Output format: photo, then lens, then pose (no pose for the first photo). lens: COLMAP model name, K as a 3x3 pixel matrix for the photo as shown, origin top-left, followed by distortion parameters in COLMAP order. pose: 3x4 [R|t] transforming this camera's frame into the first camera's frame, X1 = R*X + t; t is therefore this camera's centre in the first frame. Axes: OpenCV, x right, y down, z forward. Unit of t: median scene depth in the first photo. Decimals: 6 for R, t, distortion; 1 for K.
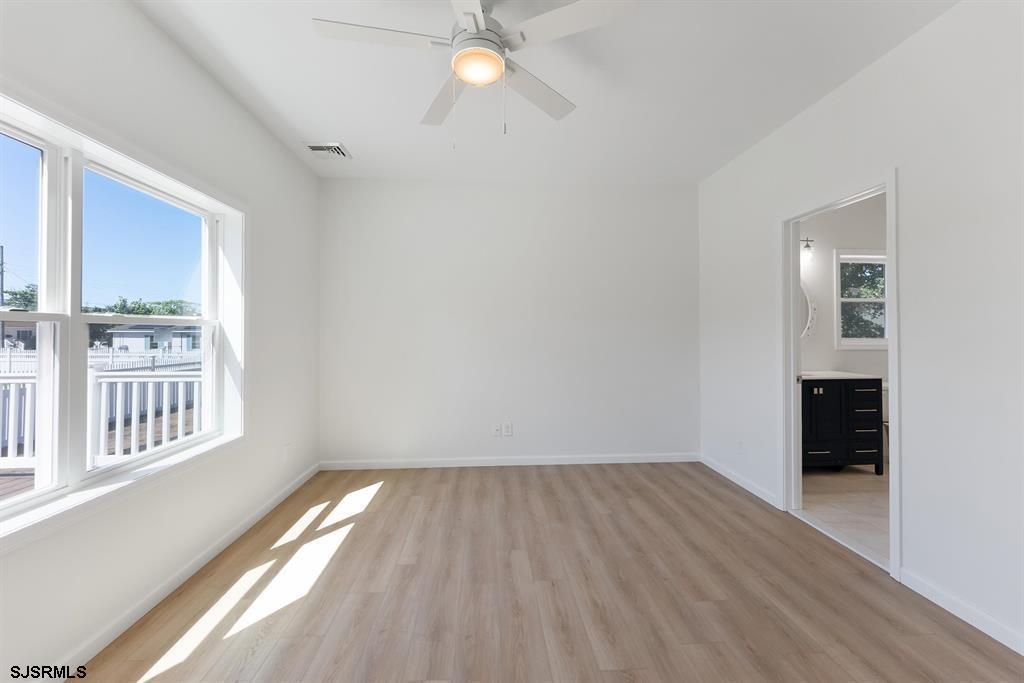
lens RADIAL K [[414.7, 0, 511.0], [0, 414.7, 332.2], [0, 0, 1]] dist [0.000037, -0.000925]
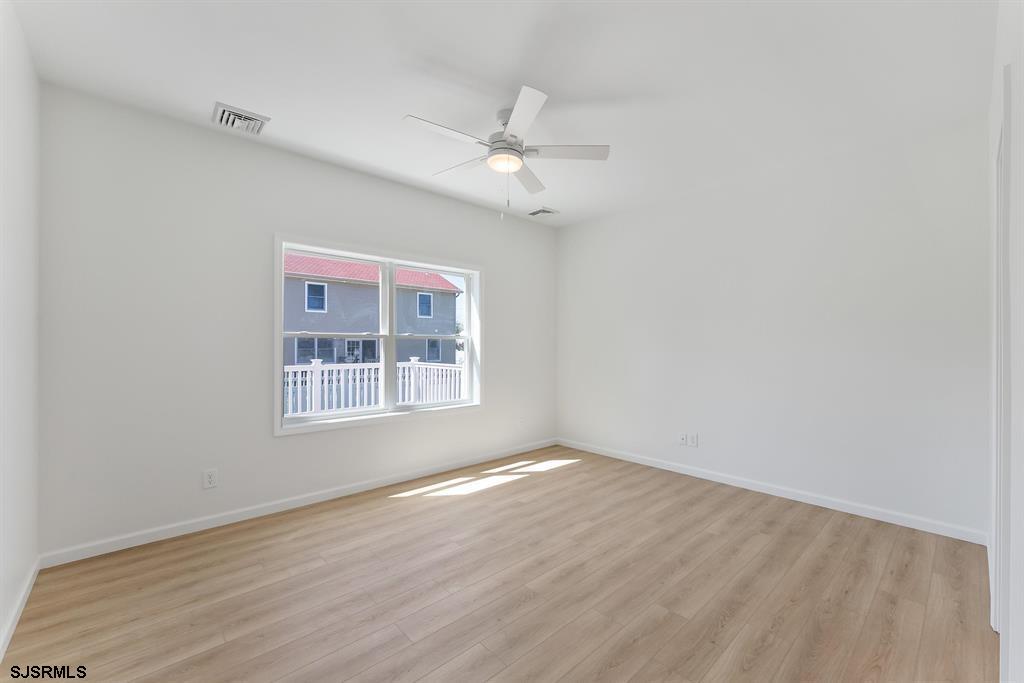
lens RADIAL K [[414.7, 0, 518.3], [0, 414.7, 349.9], [0, 0, 1]] dist [0.000037, -0.000925]
pose [[0.635191, 0.015519, -0.772199, 0.675561], [-0.001446, 0.999820, 0.018904, -0.002780], [0.772353, -0.010891, 0.635100, 0.054096]]
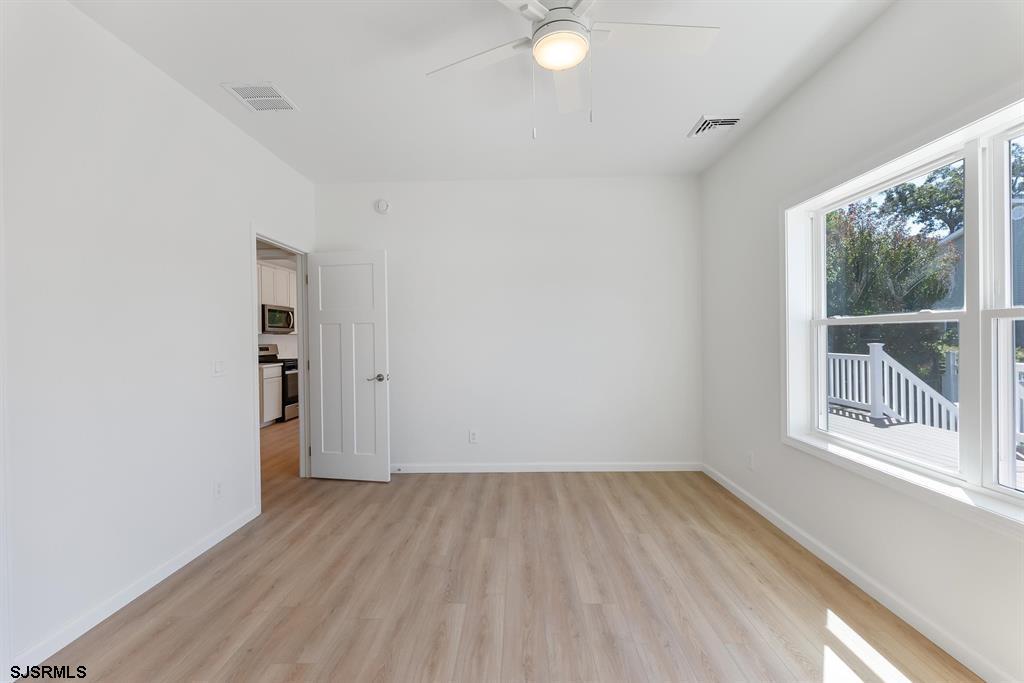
lens RADIAL K [[414.7, 0, 518.4], [0, 414.7, 335.8], [0, 0, 1]] dist [0.000037, -0.000925]
pose [[-0.997202, 0.018298, 0.072473, -0.027288], [0.018051, 0.999829, -0.004068, -0.002424], [-0.072535, -0.002748, -0.997362, 1.201564]]
